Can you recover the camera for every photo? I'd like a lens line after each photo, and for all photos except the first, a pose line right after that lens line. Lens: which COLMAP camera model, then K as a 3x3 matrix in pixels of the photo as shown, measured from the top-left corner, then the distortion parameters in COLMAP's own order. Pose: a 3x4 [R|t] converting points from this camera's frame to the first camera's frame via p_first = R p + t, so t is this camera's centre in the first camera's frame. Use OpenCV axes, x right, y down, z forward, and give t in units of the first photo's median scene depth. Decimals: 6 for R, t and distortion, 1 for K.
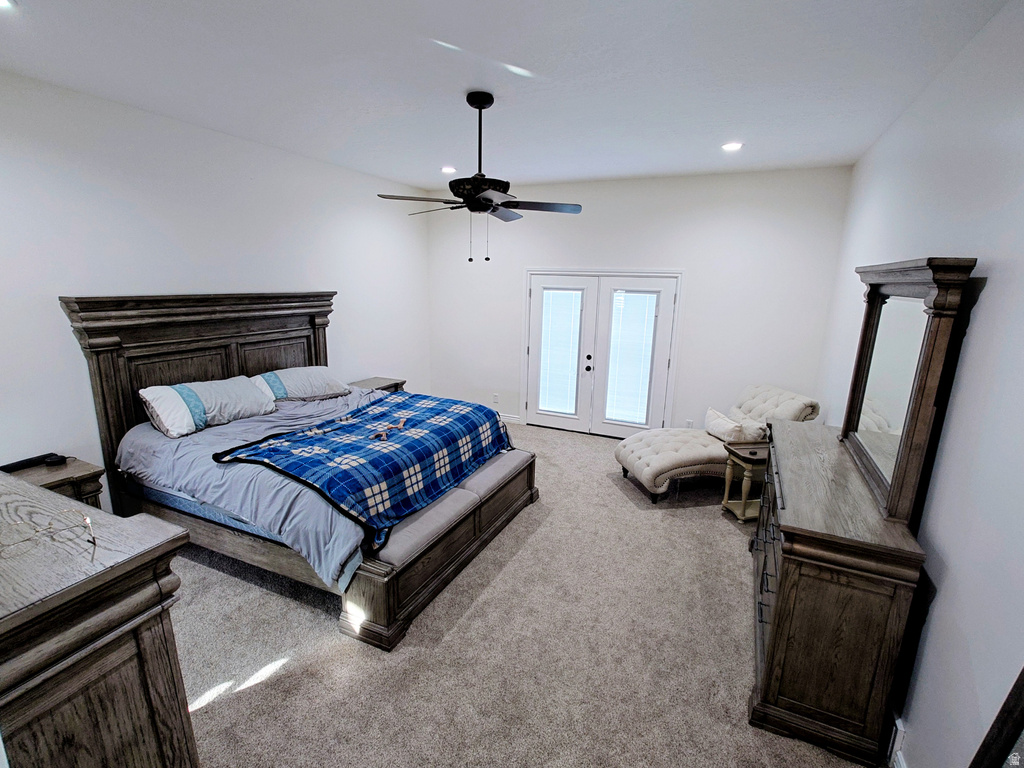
lens RADIAL K [[482.8, 0, 511.9], [0, 482.8, 386.4], [0, 0, 1]] dist [-0.001350, 0.000109]
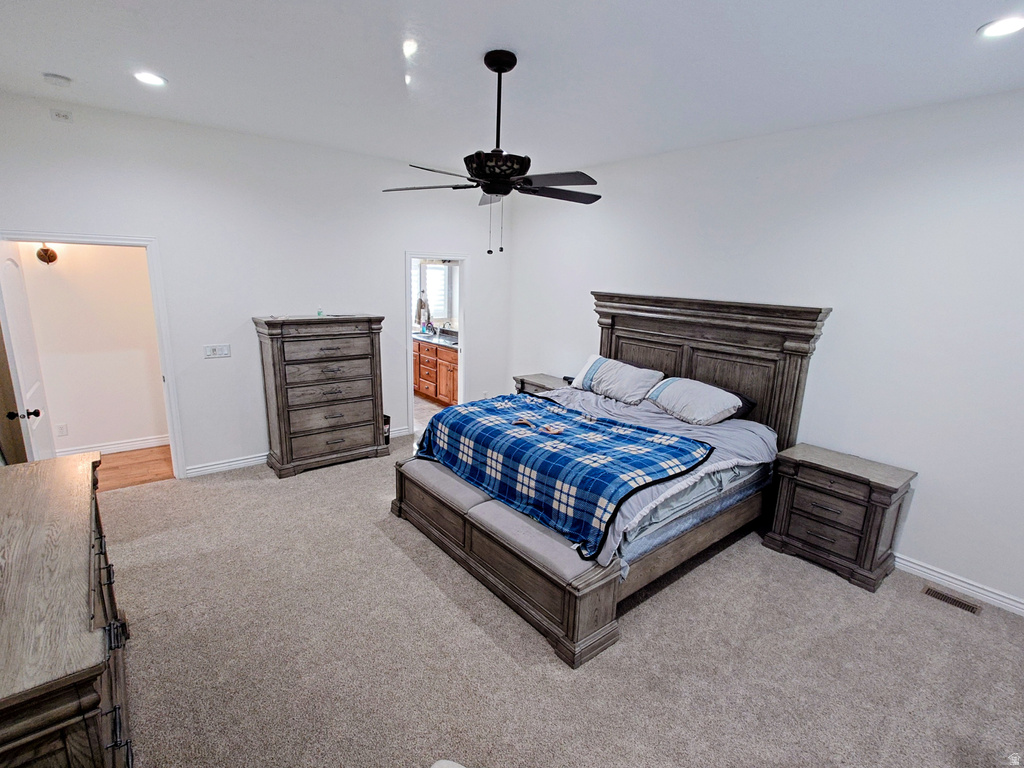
lens RADIAL K [[482.8, 0, 510.4], [0, 482.8, 385.5], [0, 0, 1]] dist [-0.001350, 0.000109]
pose [[-0.419973, 0.176879, -0.890133, 0.583110], [-0.243566, 0.922871, 0.298302, -0.245763], [0.874242, 0.342085, -0.344499, 1.130591]]
